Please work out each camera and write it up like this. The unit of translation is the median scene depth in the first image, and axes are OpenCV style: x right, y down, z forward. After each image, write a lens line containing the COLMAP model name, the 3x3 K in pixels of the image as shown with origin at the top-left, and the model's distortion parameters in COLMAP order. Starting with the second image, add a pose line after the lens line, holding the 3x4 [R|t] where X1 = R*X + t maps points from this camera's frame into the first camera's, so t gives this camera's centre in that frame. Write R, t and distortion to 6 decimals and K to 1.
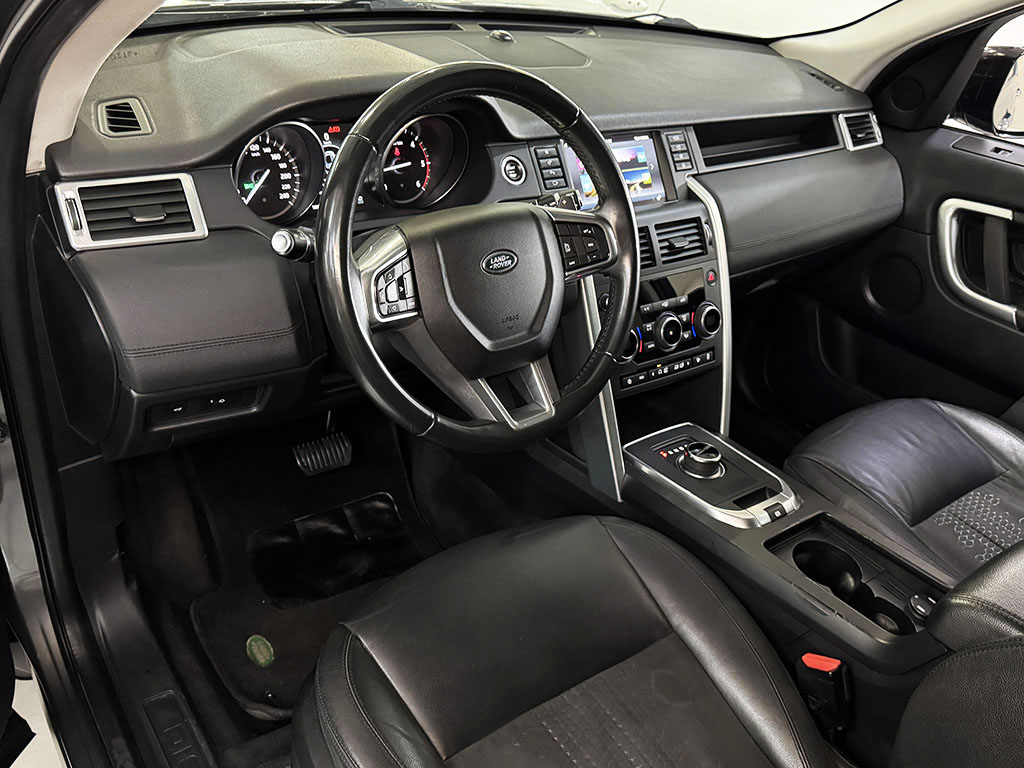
lens RADIAL K [[849.3, 0, 512.0], [0, 849.3, 384.0], [0, 0, 1]] dist [0.248272, -0.771565]
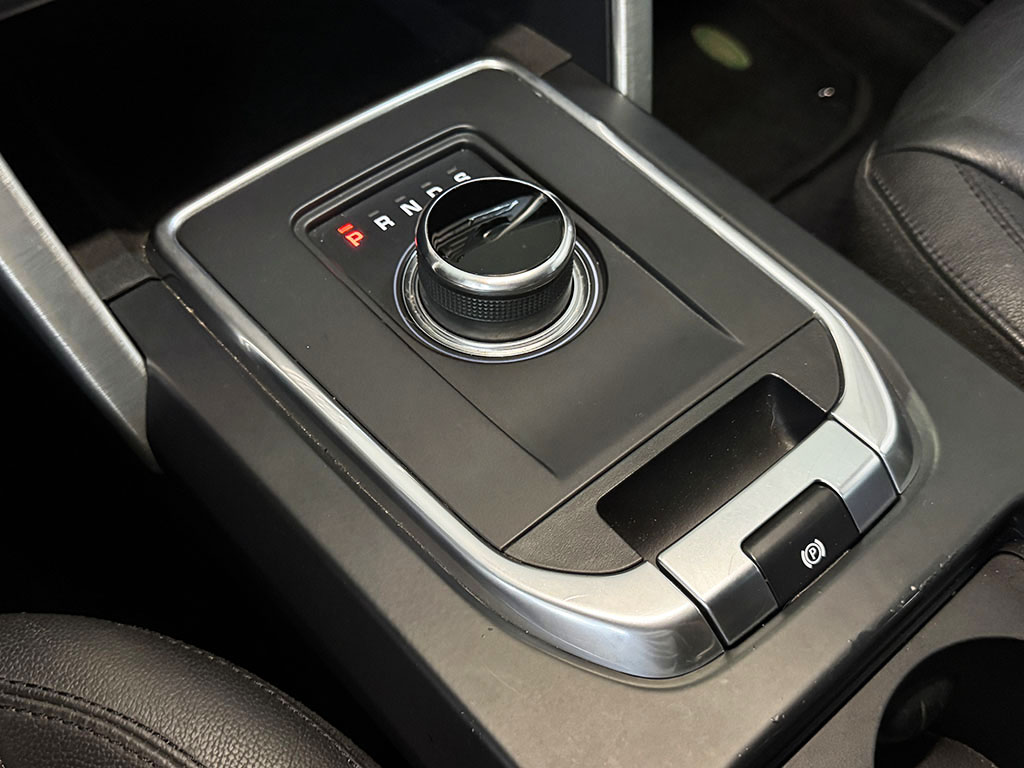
lens RADIAL K [[1016.5, 0, 512.0], [0, 1016.5, 384.0], [0, 0, 1]] dist [0.140530, -0.282150]
pose [[0.996631, -0.080355, -0.016397, 0.228136], [0.080391, 0.917685, 0.389090, 0.014785], [-0.016218, -0.389097, 0.921054, 0.746042]]
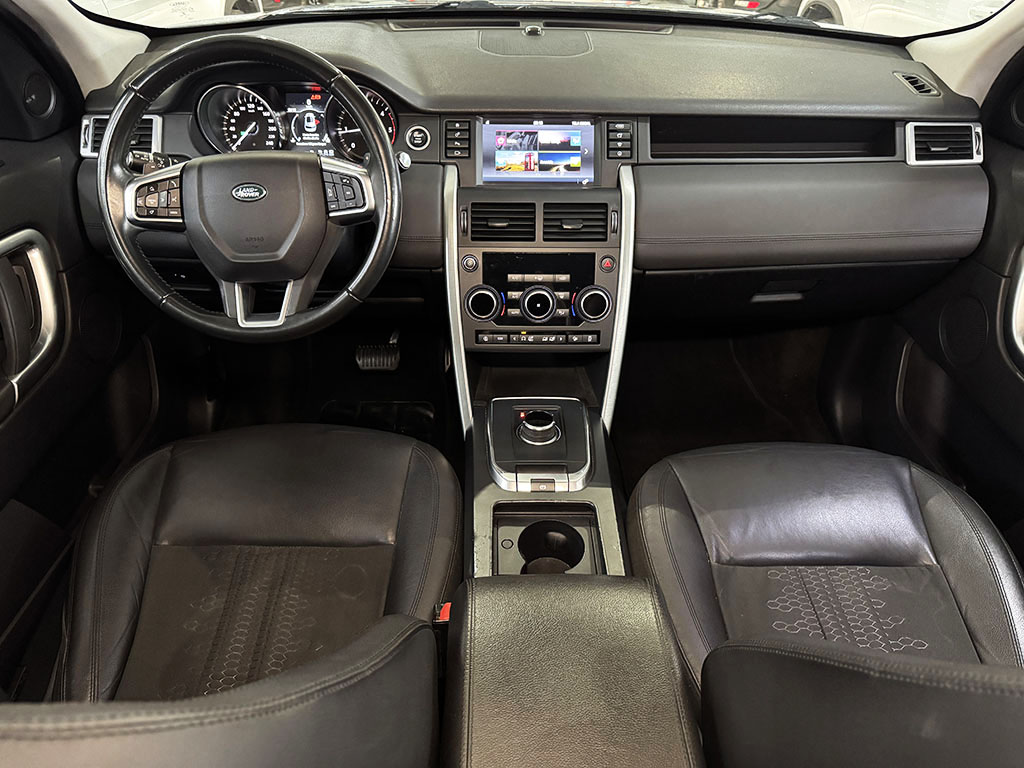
lens RADIAL K [[705.1, 0, 512.0], [0, 705.1, 384.0], [0, 0, 1]] dist [0.126047, -0.258114]
pose [[0.802226, 0.252896, -0.540812, 0.662926], [-0.231490, 0.966747, 0.108687, -0.052851], [0.550315, 0.038001, 0.834092, 0.243406]]
